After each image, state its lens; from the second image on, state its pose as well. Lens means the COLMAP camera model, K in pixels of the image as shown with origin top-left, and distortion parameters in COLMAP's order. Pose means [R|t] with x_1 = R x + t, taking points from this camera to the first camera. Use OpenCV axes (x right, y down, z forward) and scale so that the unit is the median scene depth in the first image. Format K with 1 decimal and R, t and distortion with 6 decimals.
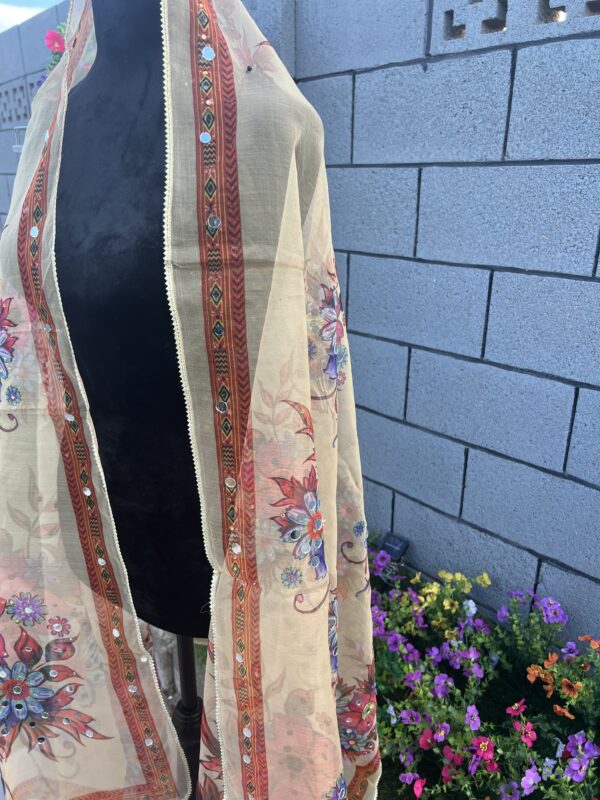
lens RADIAL K [[608.9, 0, 323.8], [0, 608.9, 392.4], [0, 0, 1]] dist [-0.008555, -0.004002]
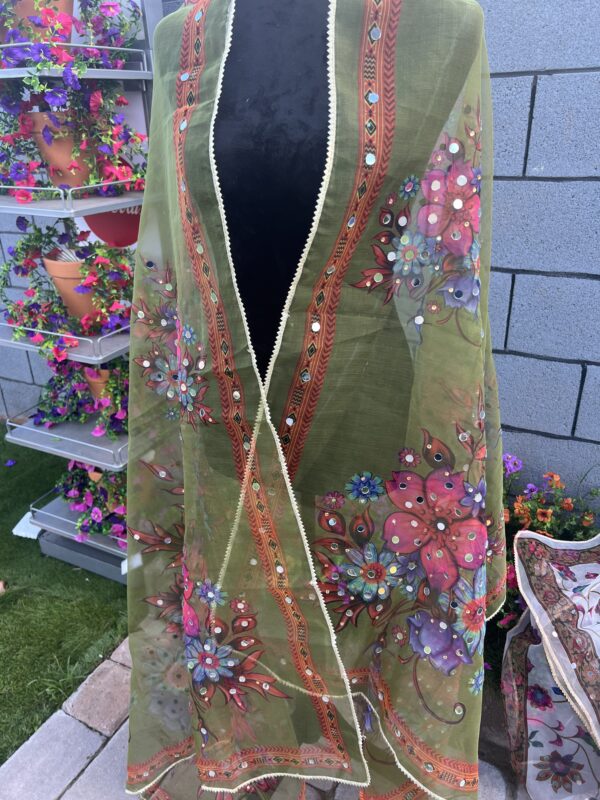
lens RADIAL K [[605.2, 0, 300.0], [0, 605.2, 400.0], [0, 0, 1]] dist [0.008713, -0.046492]
pose [[0.943837, -0.164106, 0.286776, -0.355309], [0.137945, 0.984390, 0.109308, 0.046763], [-0.300238, -0.063610, 0.951741, -0.014048]]
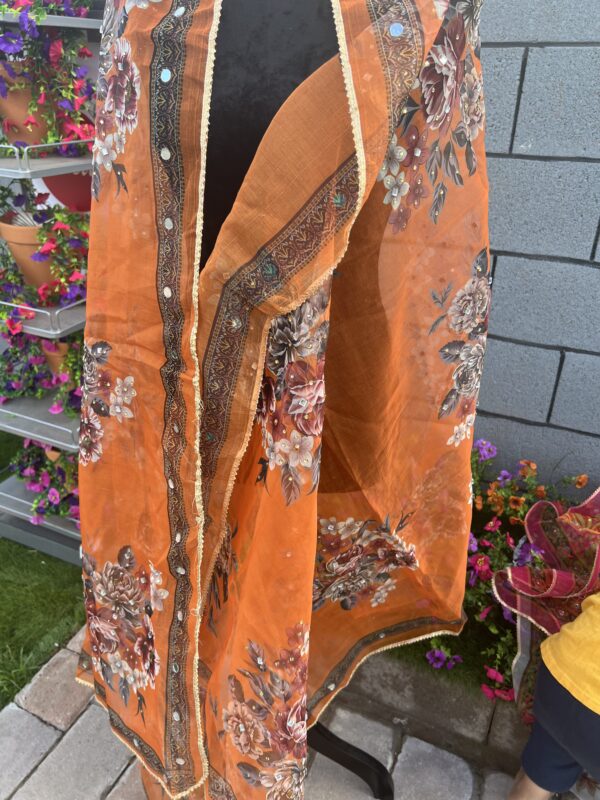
lens RADIAL K [[606.9, 0, 300.4], [0, 606.9, 392.3], [0, 0, 1]] dist [0.019191, -0.056472]
pose [[0.930110, -0.154745, 0.333092, -0.347368], [0.109047, 0.982365, 0.151882, 0.030701], [-0.350721, -0.104945, 0.930581, 0.034416]]
